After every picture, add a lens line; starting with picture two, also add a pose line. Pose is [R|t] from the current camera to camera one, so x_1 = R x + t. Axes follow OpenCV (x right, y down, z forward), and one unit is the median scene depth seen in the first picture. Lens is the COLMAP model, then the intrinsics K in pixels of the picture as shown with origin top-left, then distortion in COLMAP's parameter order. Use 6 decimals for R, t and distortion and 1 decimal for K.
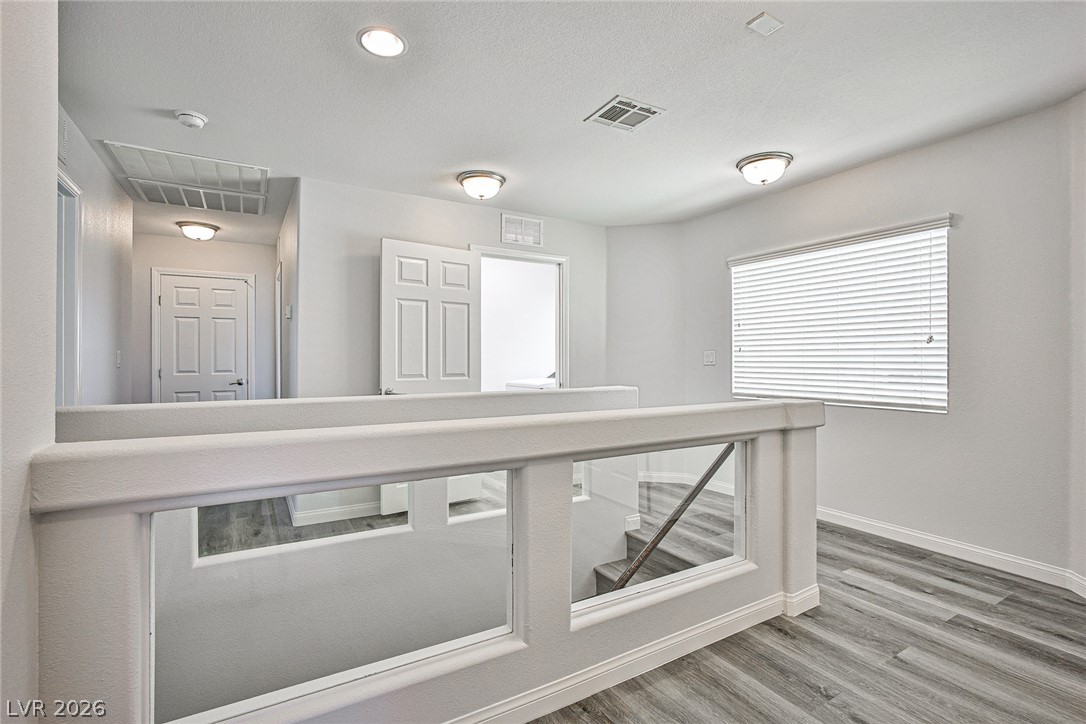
lens RADIAL K [[486.7, 0, 537.2], [0, 486.7, 361.8], [0, 0, 1]] dist [-0.030618, 0.010271]
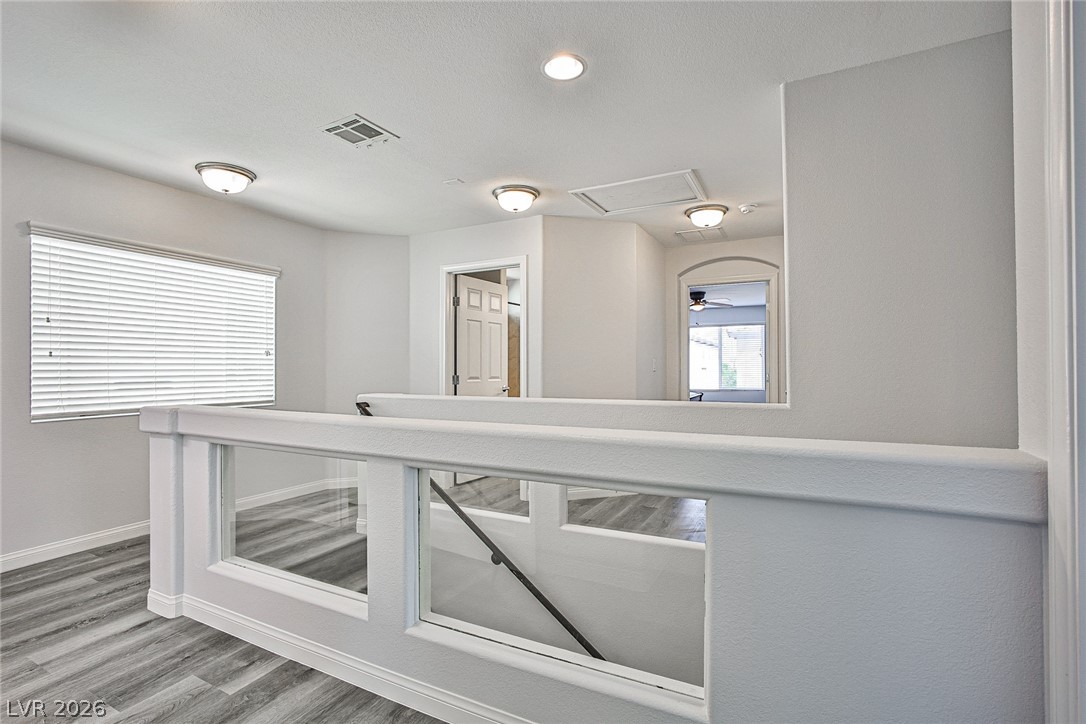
lens RADIAL K [[486.7, 0, 542.0], [0, 486.7, 362.7], [0, 0, 1]] dist [-0.030618, 0.010271]
pose [[-0.532654, 0.007987, 0.846295, -0.823561], [0.012634, 0.999919, -0.001485, -0.005846], [-0.846239, 0.009902, -0.532712, 1.112765]]
